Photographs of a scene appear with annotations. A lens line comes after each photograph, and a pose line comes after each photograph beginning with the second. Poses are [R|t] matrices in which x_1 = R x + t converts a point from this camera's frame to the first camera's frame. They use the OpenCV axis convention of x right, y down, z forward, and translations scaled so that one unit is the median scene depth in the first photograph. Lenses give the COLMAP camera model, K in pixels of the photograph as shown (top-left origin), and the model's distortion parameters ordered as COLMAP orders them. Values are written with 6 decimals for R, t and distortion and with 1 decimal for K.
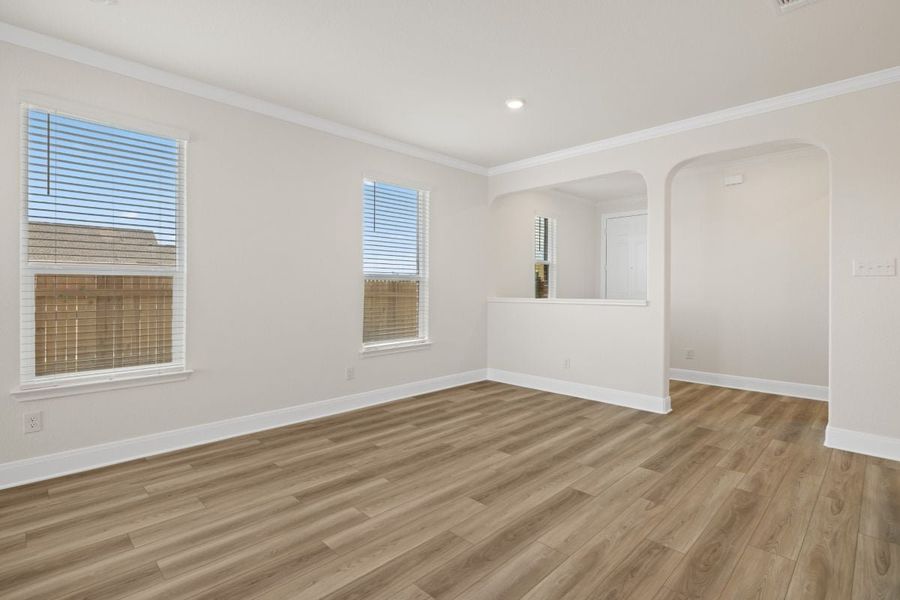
lens RADIAL K [[433.6, 0, 447.6], [0, 433.6, 290.2], [0, 0, 1]] dist [-0.003960, -0.000375]
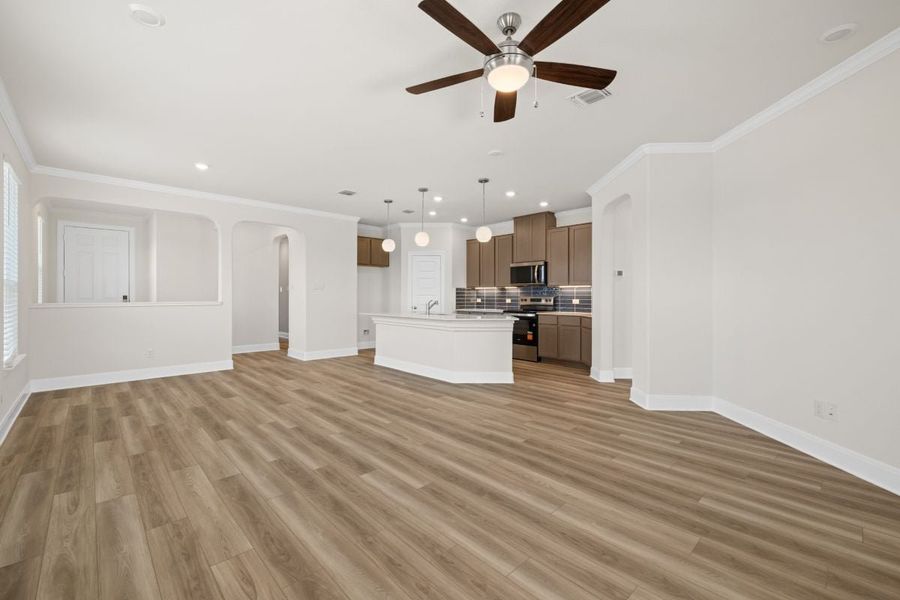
lens RADIAL K [[382.7, 0, 444.9], [0, 382.7, 295.9], [0, 0, 1]] dist [0.004601, 0.000402]
pose [[0.031821, -0.003404, 0.999488, -1.466213], [0.002345, 0.999992, 0.003331, -0.001505], [-0.999491, 0.002238, 0.031829, 0.200580]]
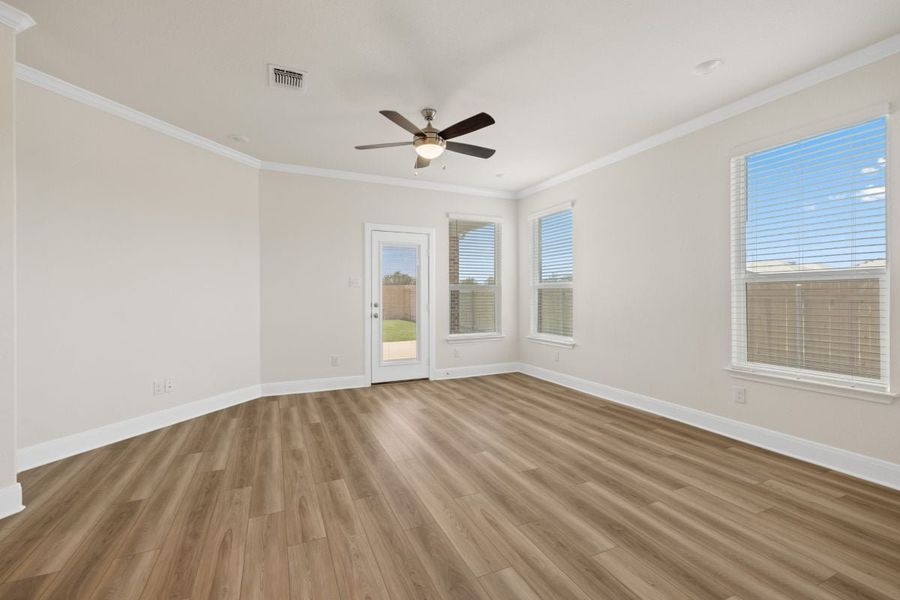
lens RADIAL K [[382.7, 0, 444.9], [0, 382.7, 295.9], [0, 0, 1]] dist [0.004601, 0.000402]
pose [[-0.353787, -0.000991, -0.935326, 0.453444], [-0.000835, 0.999999, -0.000743, 0.003237], [0.935326, 0.000518, -0.353787, 0.562347]]
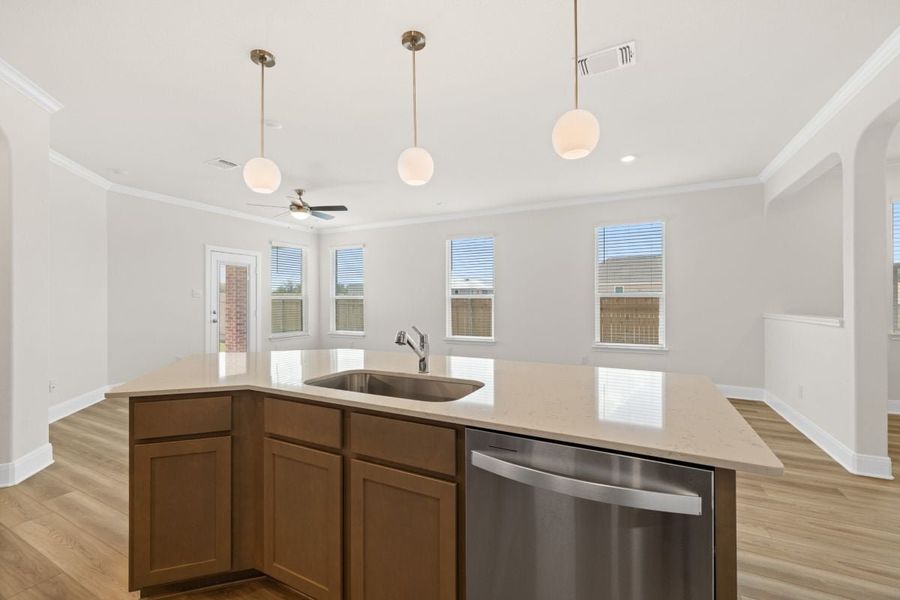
lens RADIAL K [[377.3, 0, 445.7], [0, 377.3, 298.1], [0, 0, 1]] dist [0.000255, 0.000514]
pose [[0.311115, -0.012963, -0.950284, 1.384171], [-0.000985, 0.999902, -0.013962, -0.008309], [0.950372, 0.005280, 0.311072, 0.195959]]
